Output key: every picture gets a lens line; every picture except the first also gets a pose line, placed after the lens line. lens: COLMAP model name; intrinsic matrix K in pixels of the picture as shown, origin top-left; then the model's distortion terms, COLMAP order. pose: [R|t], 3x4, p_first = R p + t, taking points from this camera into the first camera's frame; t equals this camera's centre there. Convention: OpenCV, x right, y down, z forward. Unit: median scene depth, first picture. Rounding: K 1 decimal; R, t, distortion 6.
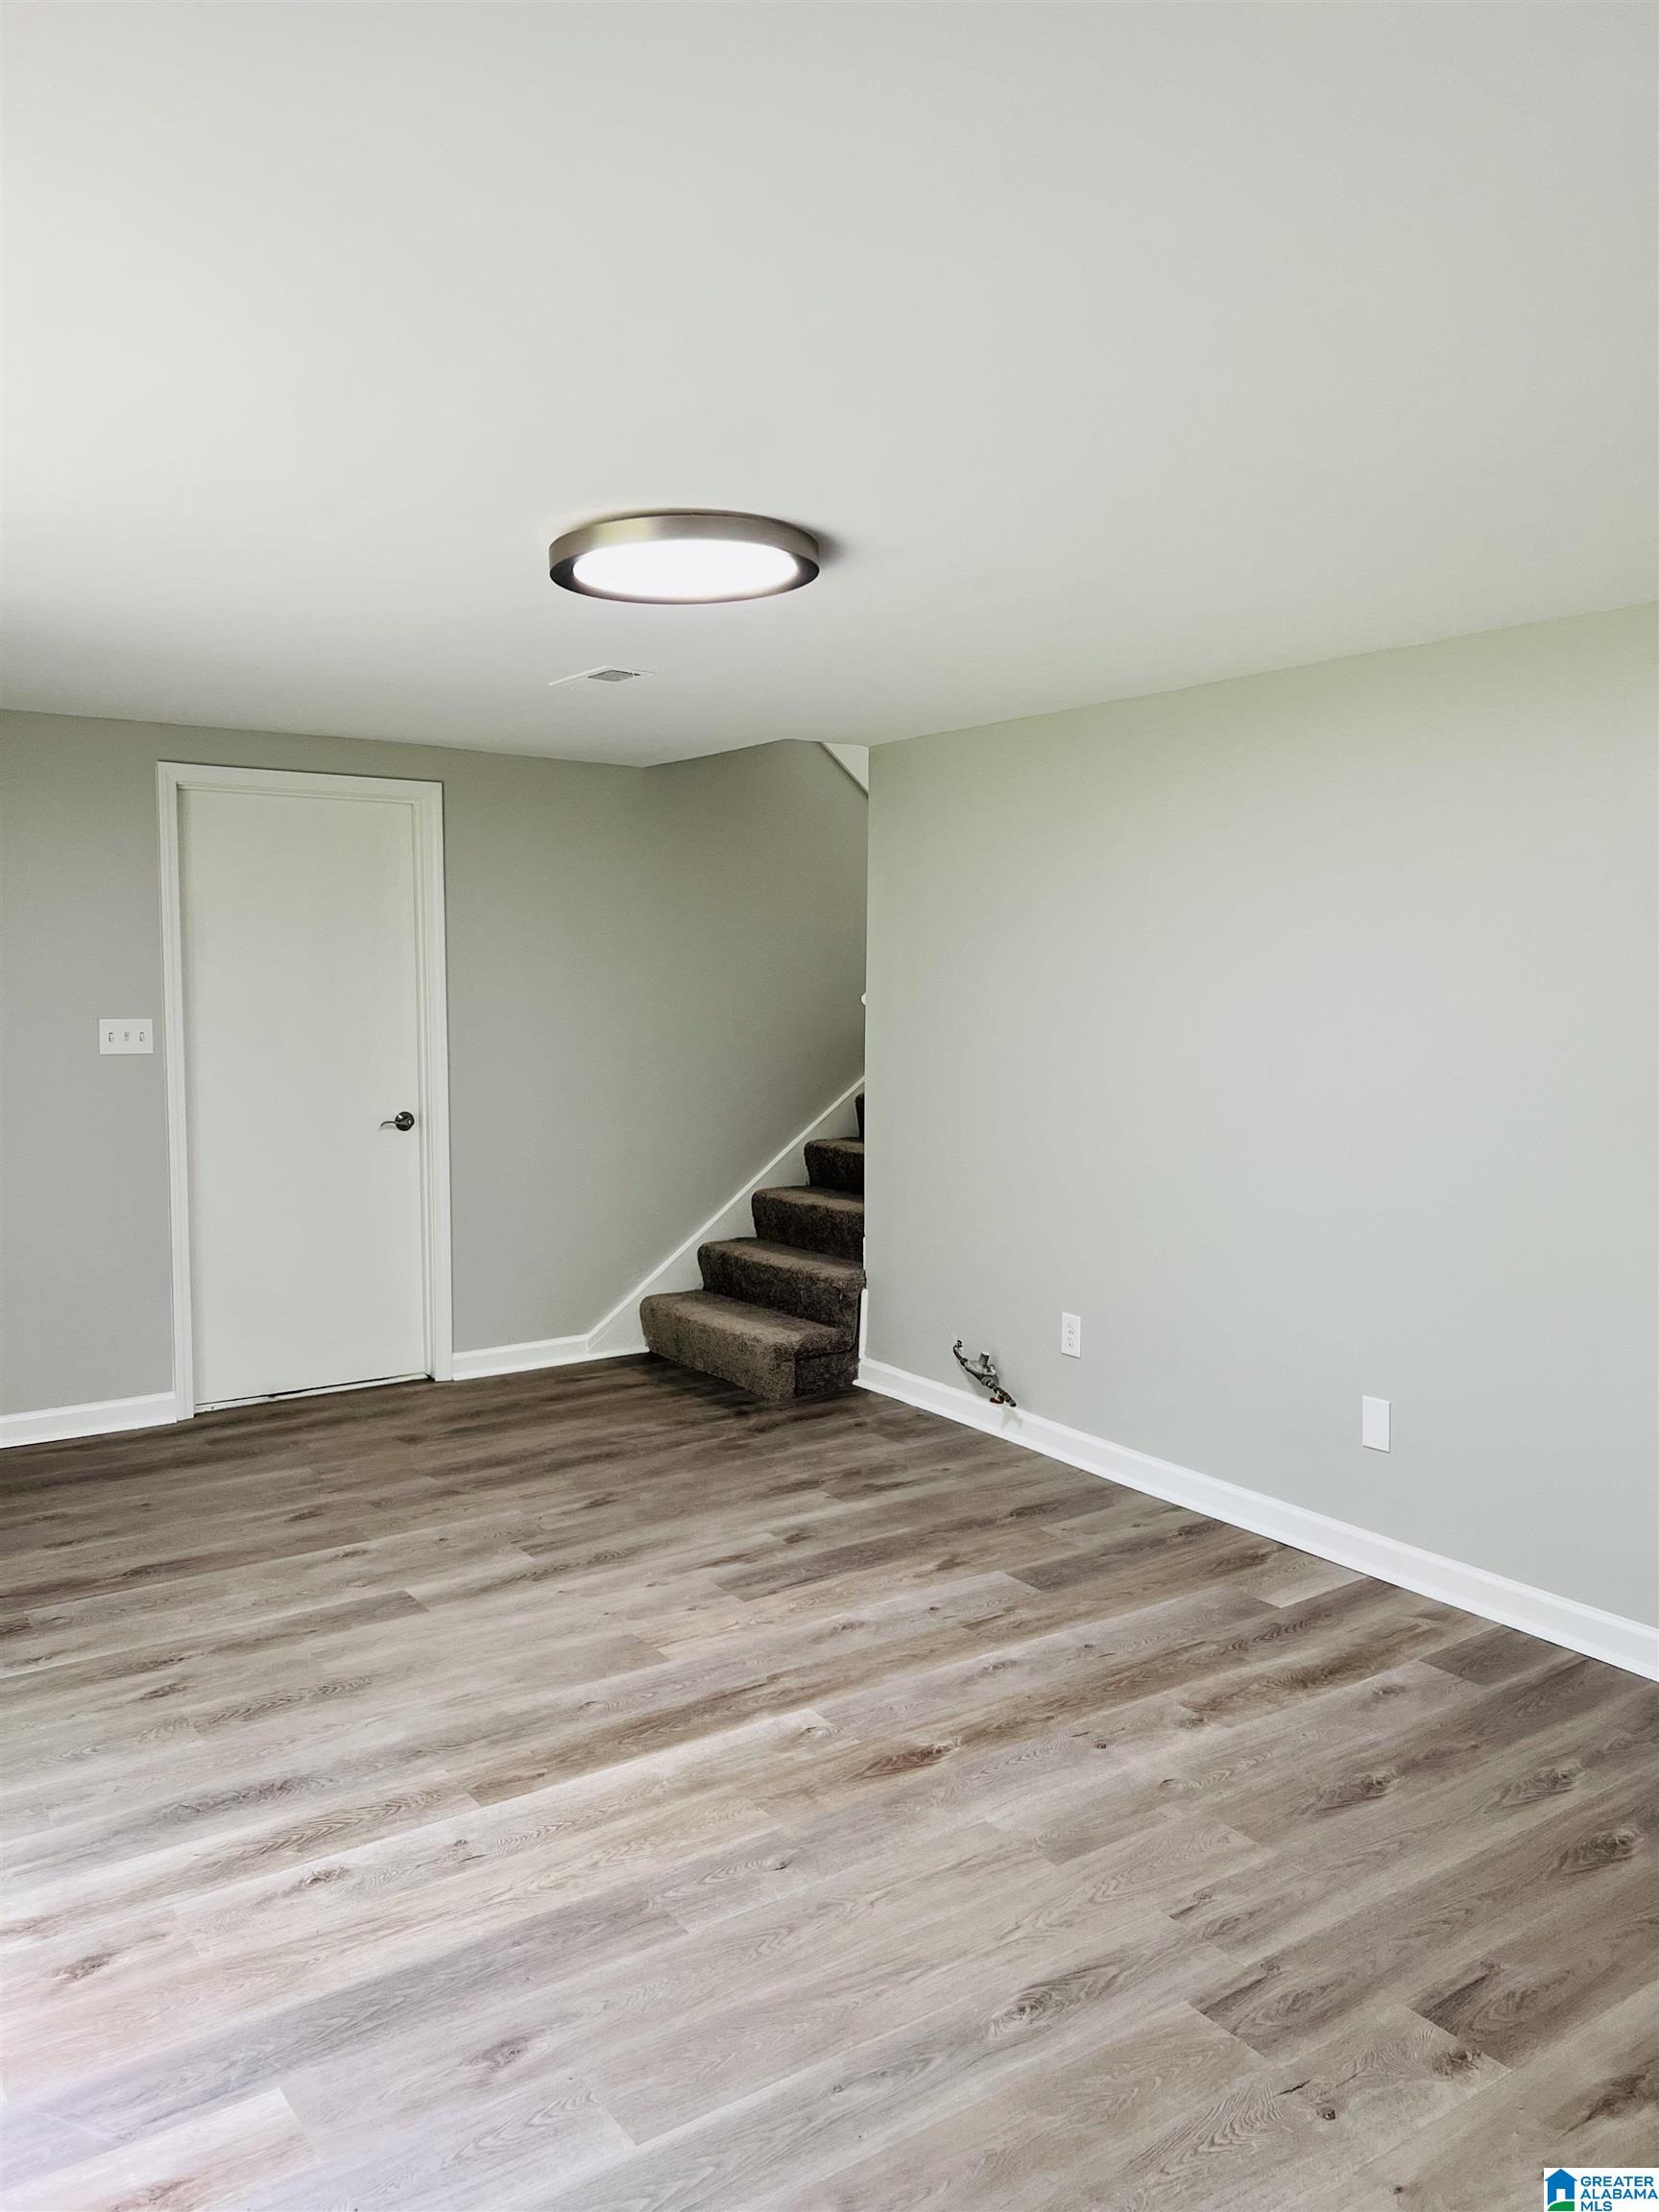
lens RADIAL K [[1681.9, 0, 829.6], [0, 1681.9, 1107.4], [0, 0, 1]] dist [-0.003287, -0.015758]
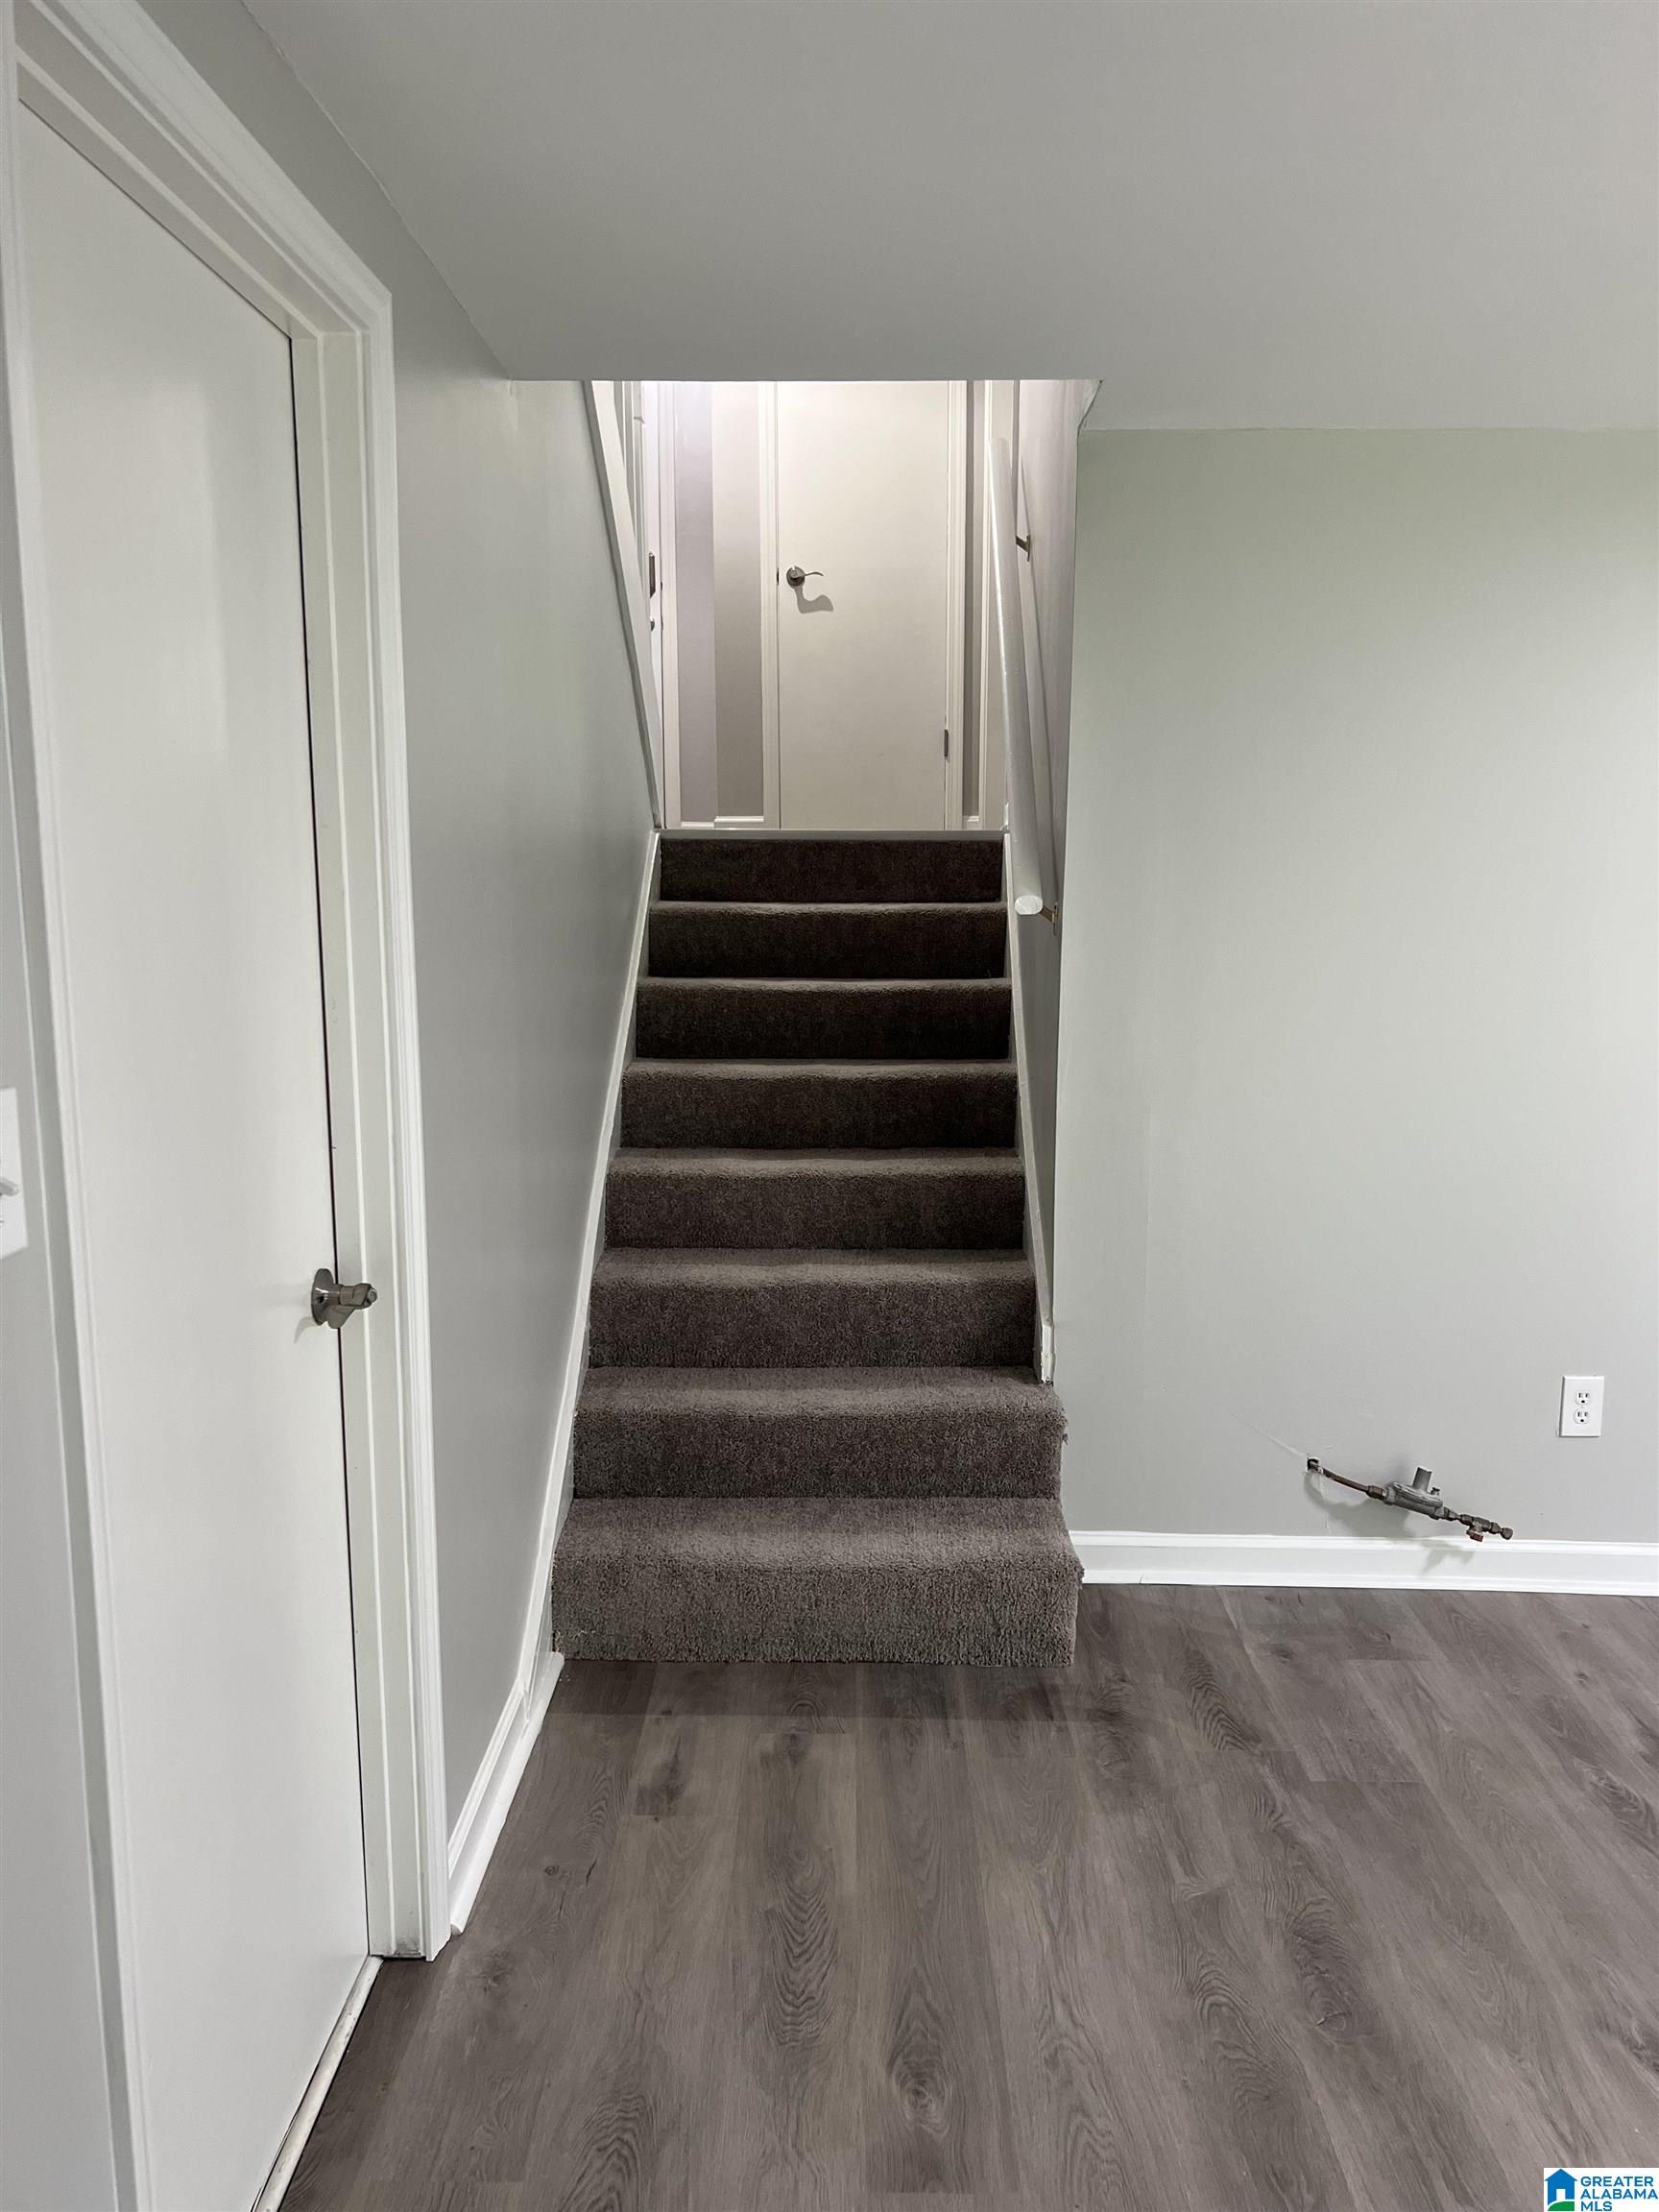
lens RADIAL K [[1681.9, 0, 827.0], [0, 1681.9, 1104.0], [0, 0, 1]] dist [-0.003287, -0.015758]
pose [[0.602518, -0.122720, 0.788614, -0.523114], [0.069417, 0.992421, 0.101400, -0.067164], [-0.795081, -0.006352, 0.606470, 0.811969]]
